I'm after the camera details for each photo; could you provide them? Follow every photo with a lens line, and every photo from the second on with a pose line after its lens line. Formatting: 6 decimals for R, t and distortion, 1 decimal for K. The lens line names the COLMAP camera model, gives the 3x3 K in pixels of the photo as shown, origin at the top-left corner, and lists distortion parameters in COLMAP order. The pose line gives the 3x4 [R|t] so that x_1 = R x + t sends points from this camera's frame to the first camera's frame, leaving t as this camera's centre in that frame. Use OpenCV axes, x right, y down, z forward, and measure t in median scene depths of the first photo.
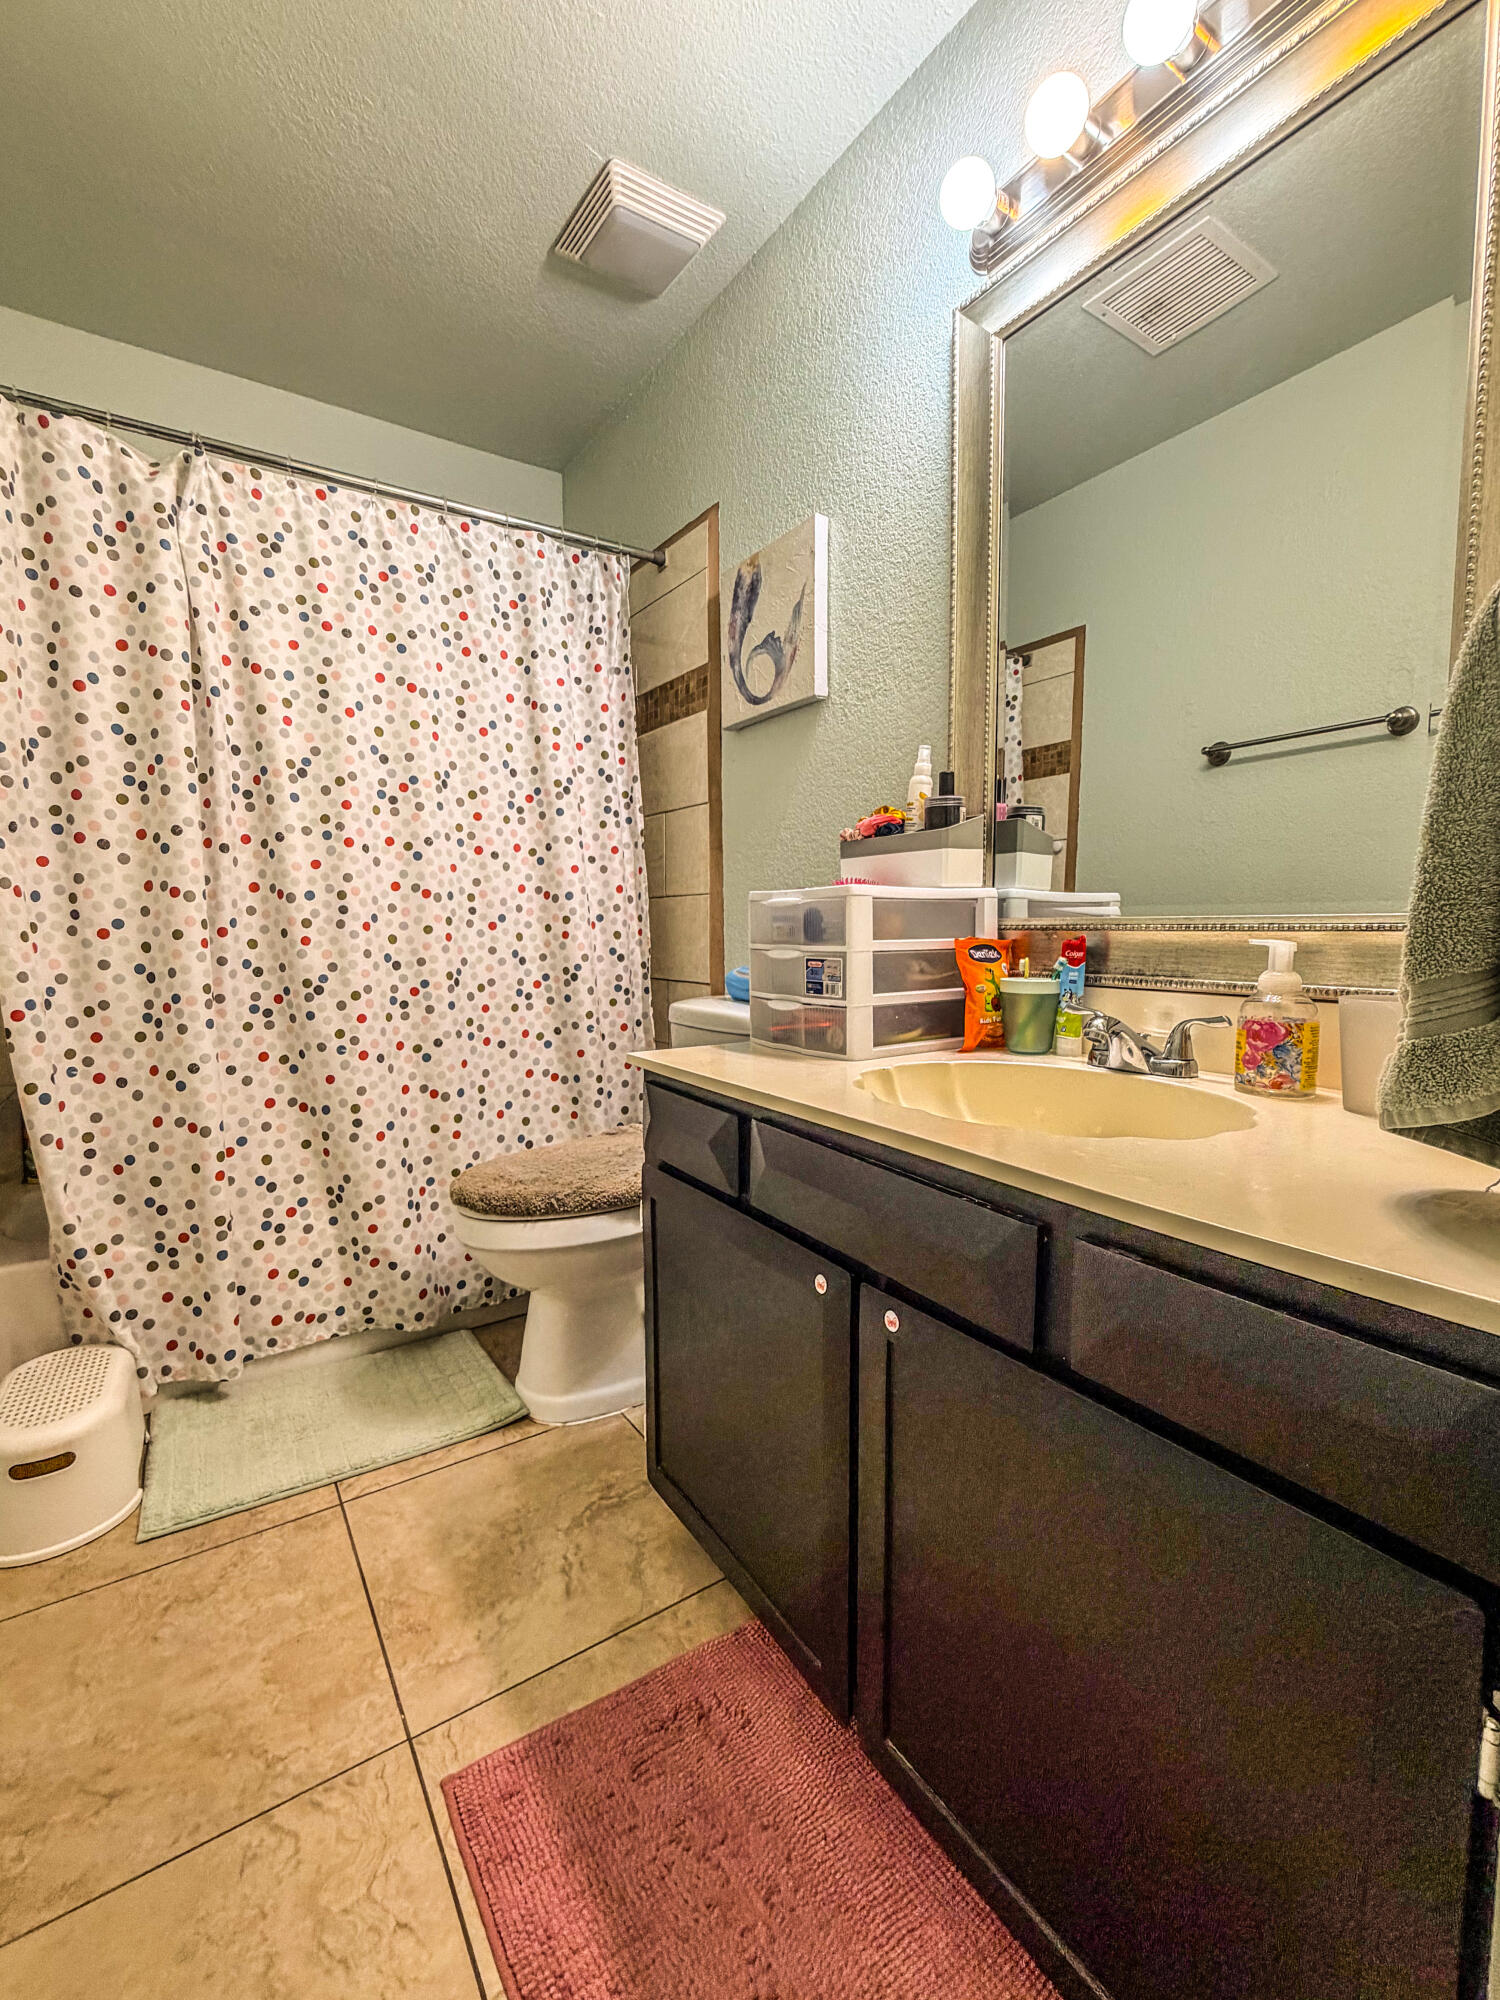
lens RADIAL K [[807.2, 0, 732.1], [0, 807.2, 996.2], [0, 0, 1]] dist [0.003059, 0.000228]
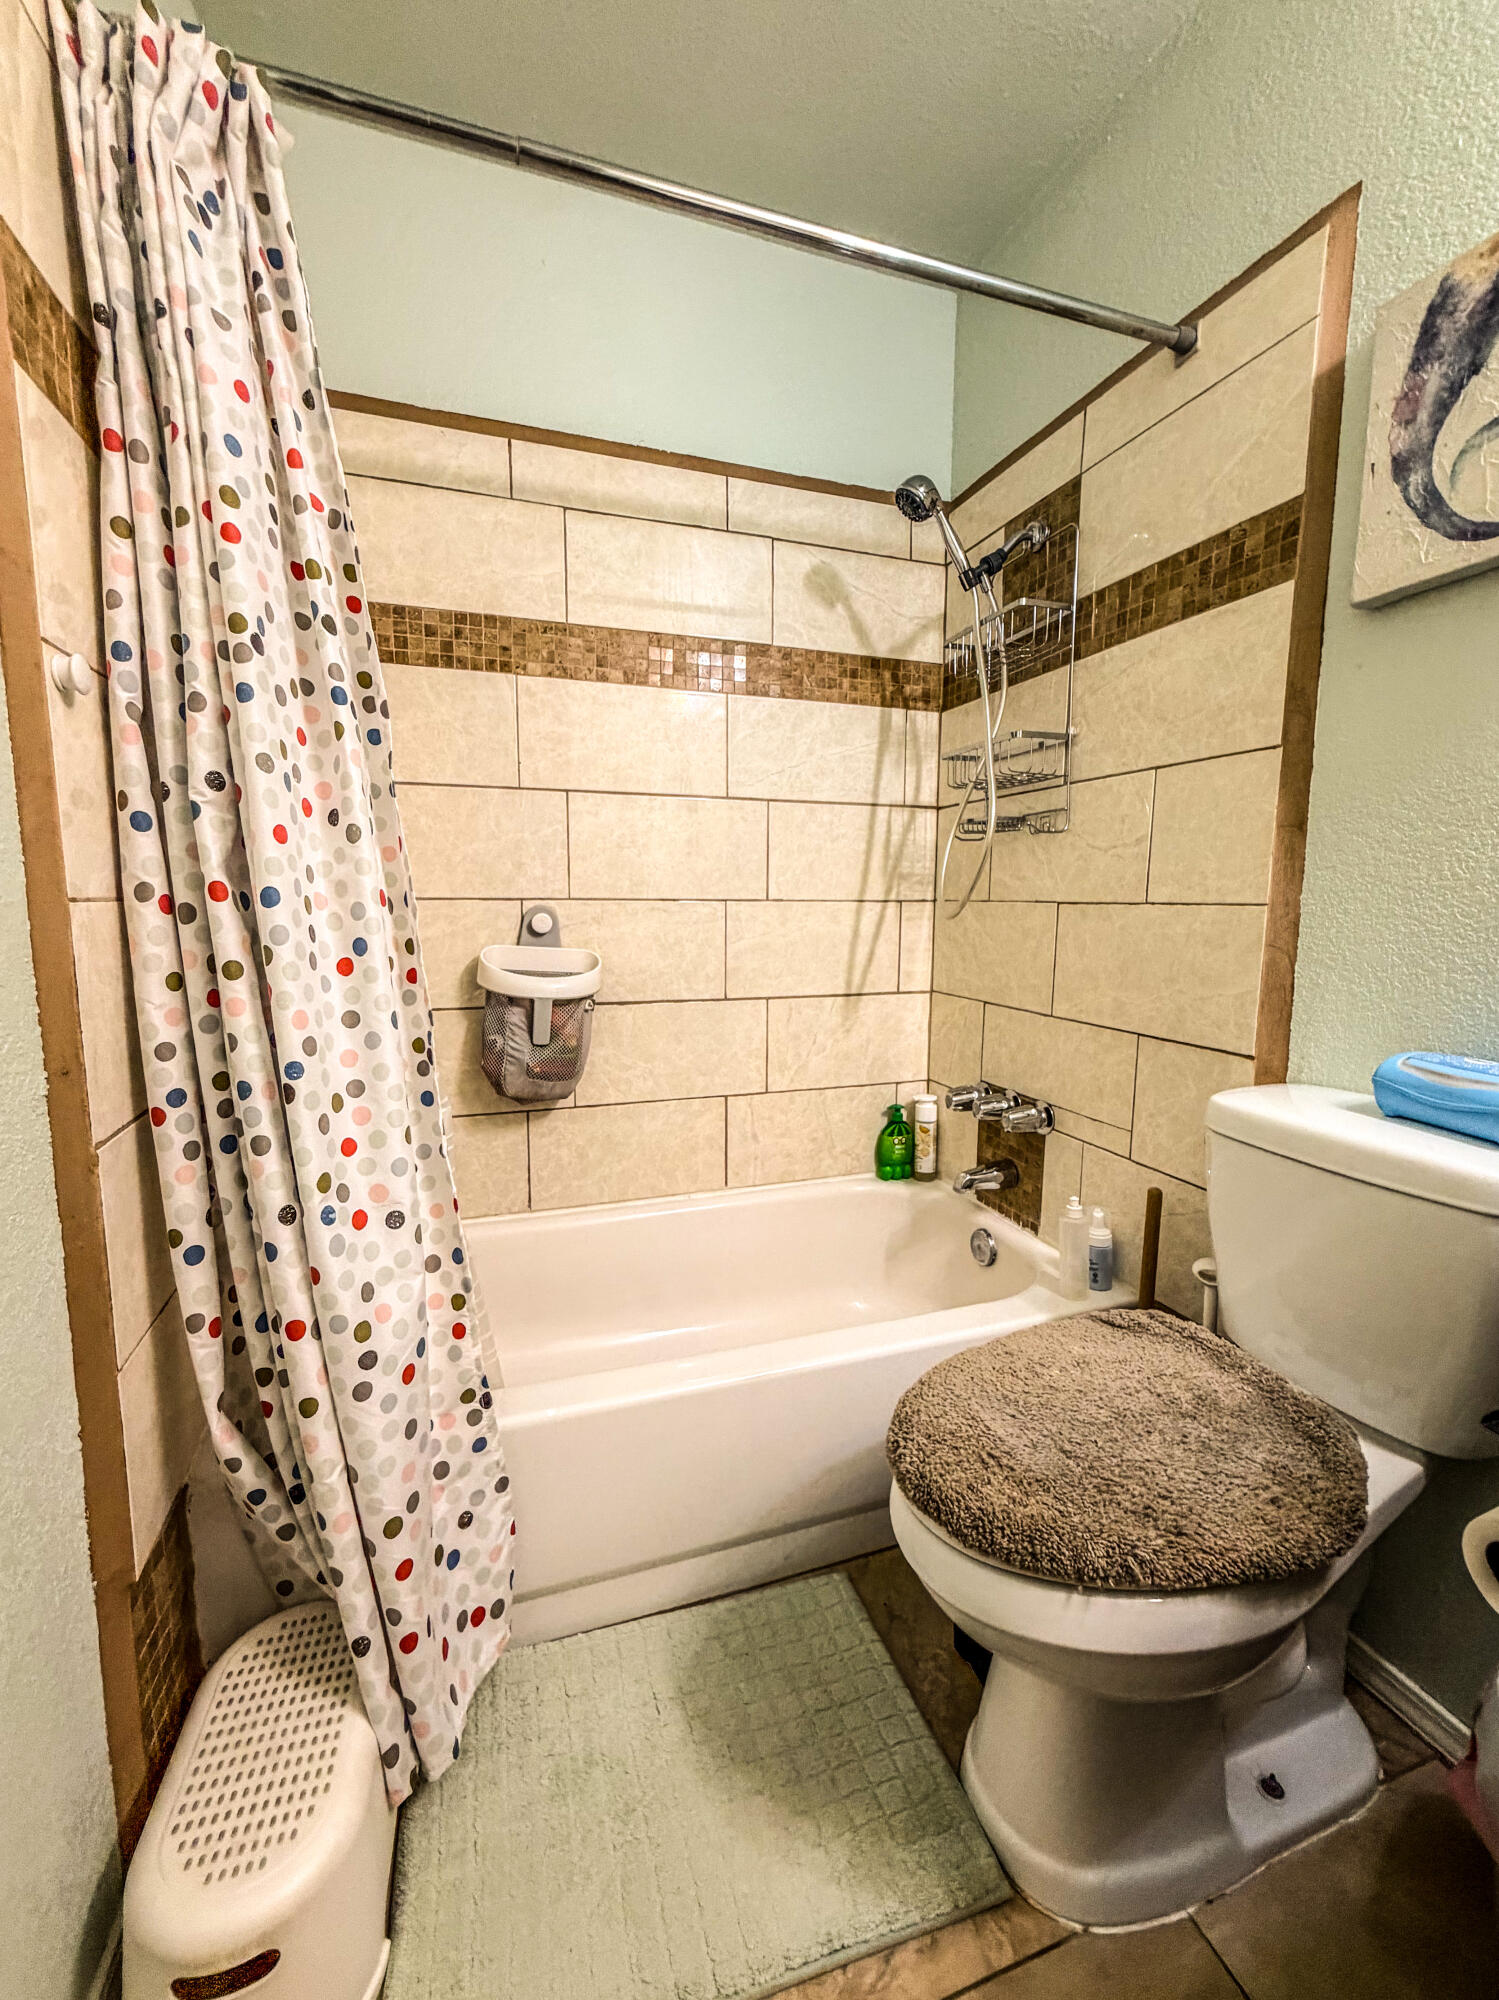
lens RADIAL K [[807.2, 0, 756.0], [0, 807.2, 1003.6], [0, 0, 1]] dist [0.003059, 0.000228]
pose [[0.969523, 0.048120, -0.240227, -0.250695], [-0.039405, 0.998384, 0.040955, -0.068014], [0.241810, -0.030241, 0.969852, 0.356278]]
